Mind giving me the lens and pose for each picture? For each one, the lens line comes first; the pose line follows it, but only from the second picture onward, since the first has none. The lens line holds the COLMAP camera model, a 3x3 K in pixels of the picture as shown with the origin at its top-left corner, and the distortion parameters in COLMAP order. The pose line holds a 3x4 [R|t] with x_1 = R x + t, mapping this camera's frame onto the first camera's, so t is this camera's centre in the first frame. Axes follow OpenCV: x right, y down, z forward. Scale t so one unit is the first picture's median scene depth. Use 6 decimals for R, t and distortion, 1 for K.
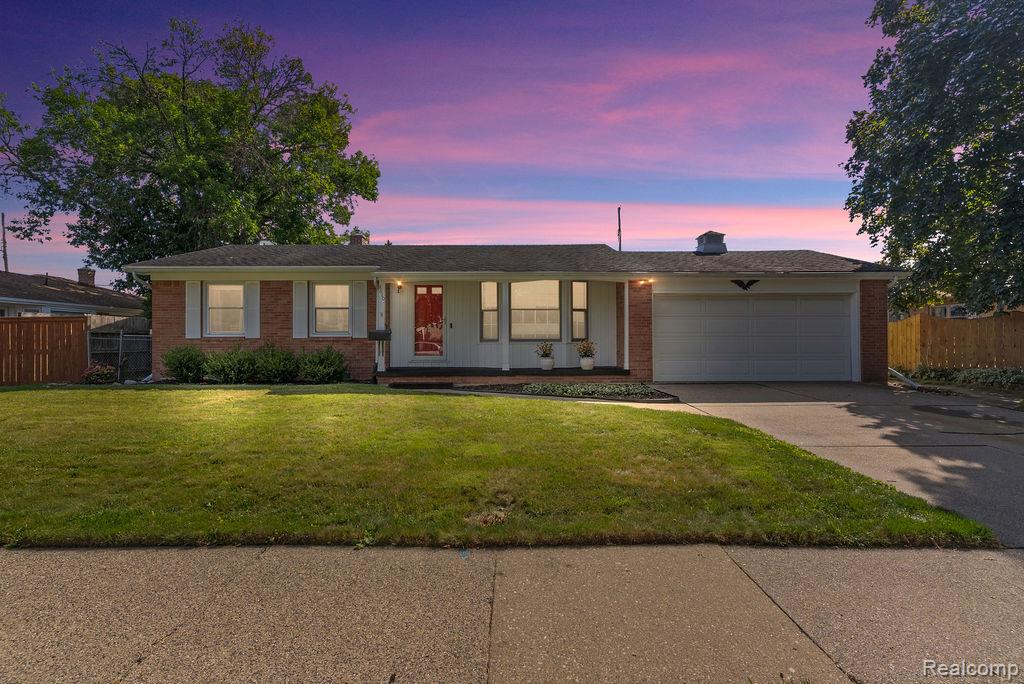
lens RADIAL K [[505.3, 0, 514.1], [0, 505.3, 332.0], [0, 0, 1]] dist [-0.002651, -0.000963]
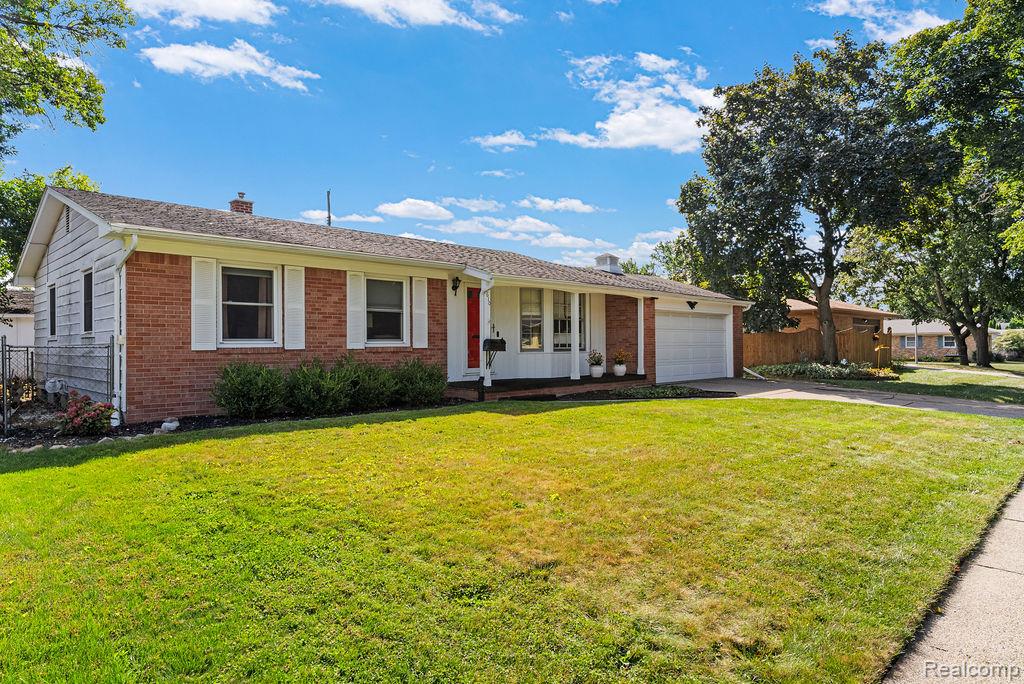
lens RADIAL K [[610.9, 0, 515.6], [0, 610.9, 329.4], [0, 0, 1]] dist [0.000312, 0.000031]
pose [[0.714674, 0.016398, 0.699266, -0.951730], [-0.004948, 0.999819, -0.018389, -0.001250], [-0.699440, 0.009682, 0.714625, 0.206146]]
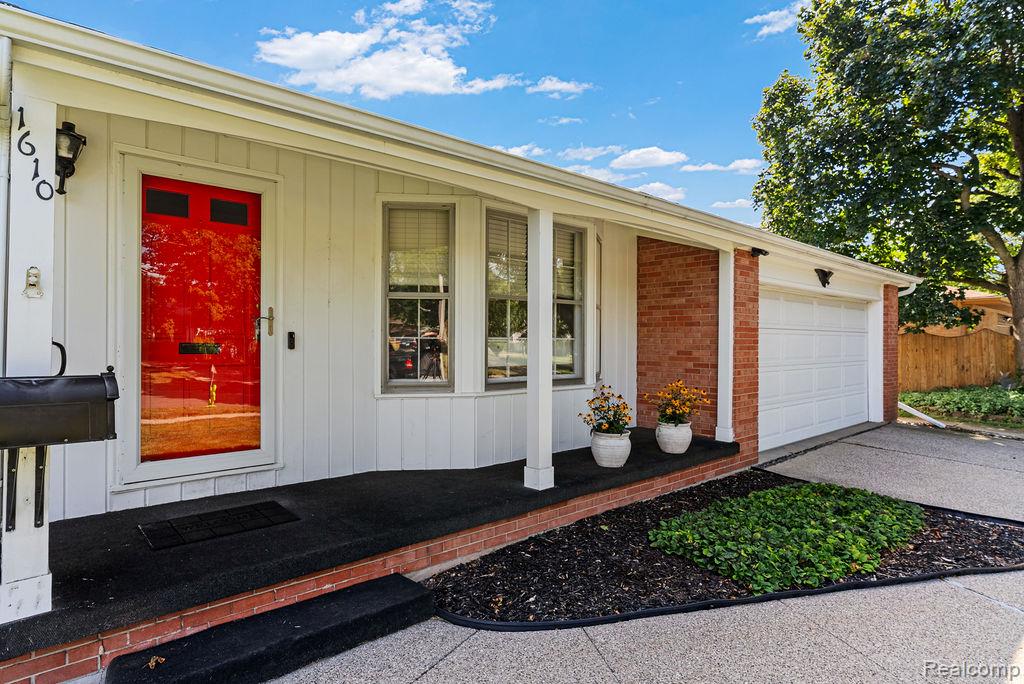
lens RADIAL K [[566.7, 0, 512.0], [0, 566.7, 342.0], [0, 0, 1]] dist [-0.001287, 0.000002]
pose [[0.759448, 0.005367, 0.650546, -0.260928], [-0.013706, 0.999876, 0.007750, -0.017458], [-0.650424, -0.014802, 0.759427, 0.734112]]
